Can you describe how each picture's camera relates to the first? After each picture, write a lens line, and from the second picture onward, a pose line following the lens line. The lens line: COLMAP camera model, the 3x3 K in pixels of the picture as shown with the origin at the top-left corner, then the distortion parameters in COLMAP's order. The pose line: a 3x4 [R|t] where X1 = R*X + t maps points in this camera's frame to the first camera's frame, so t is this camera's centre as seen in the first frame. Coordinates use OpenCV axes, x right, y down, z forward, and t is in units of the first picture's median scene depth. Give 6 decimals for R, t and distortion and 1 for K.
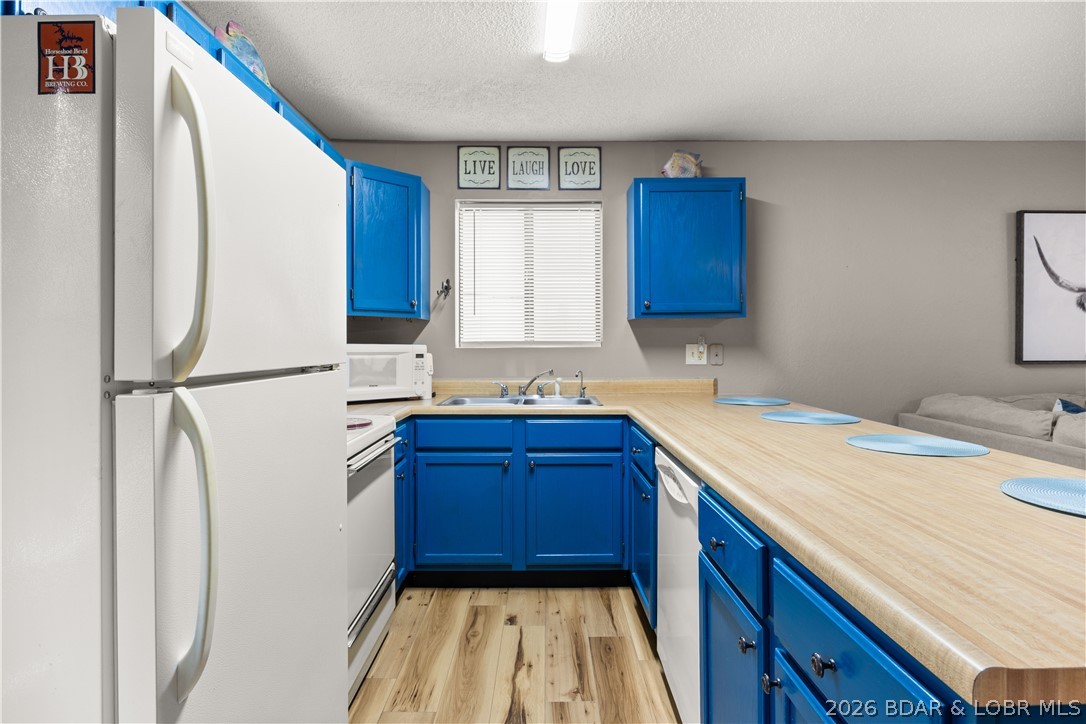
lens RADIAL K [[585.7, 0, 542.3], [0, 585.7, 348.0], [0, 0, 1]] dist [-0.005167, 0.000006]
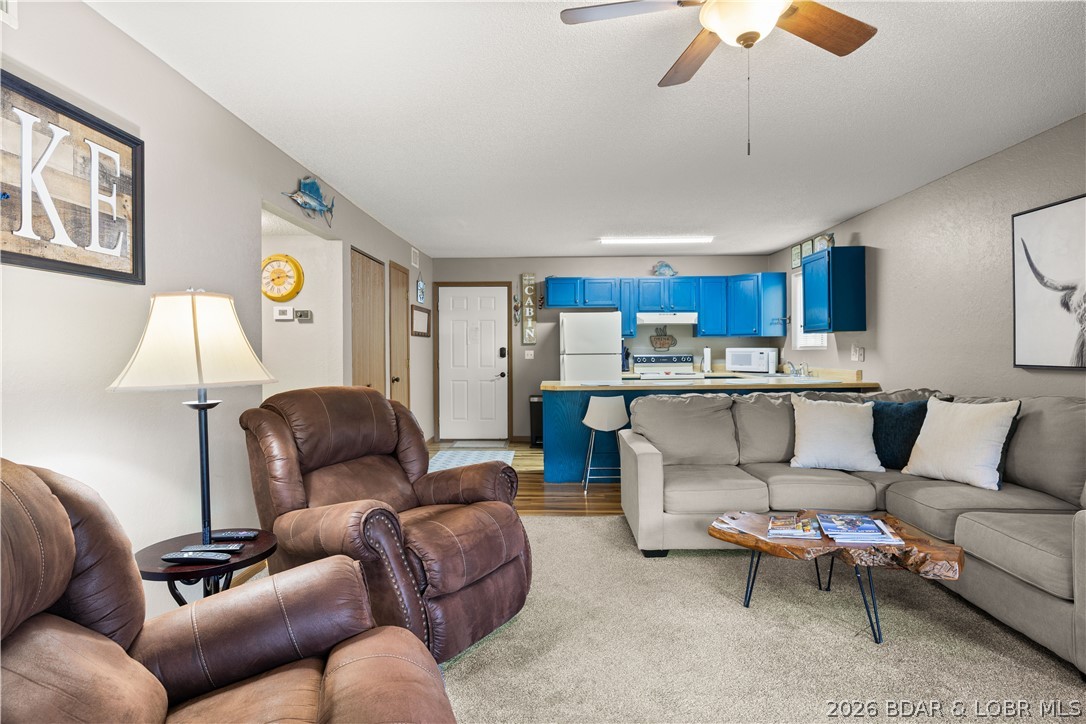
lens RADIAL K [[585.7, 0, 542.3], [0, 585.7, 348.0], [0, 0, 1]] dist [-0.005167, 0.000006]
pose [[-0.027460, -0.000121, -0.999623, 1.870973], [0.003242, 0.999995, -0.000210, -0.007987], [0.999618, -0.003247, -0.027460, 0.209143]]
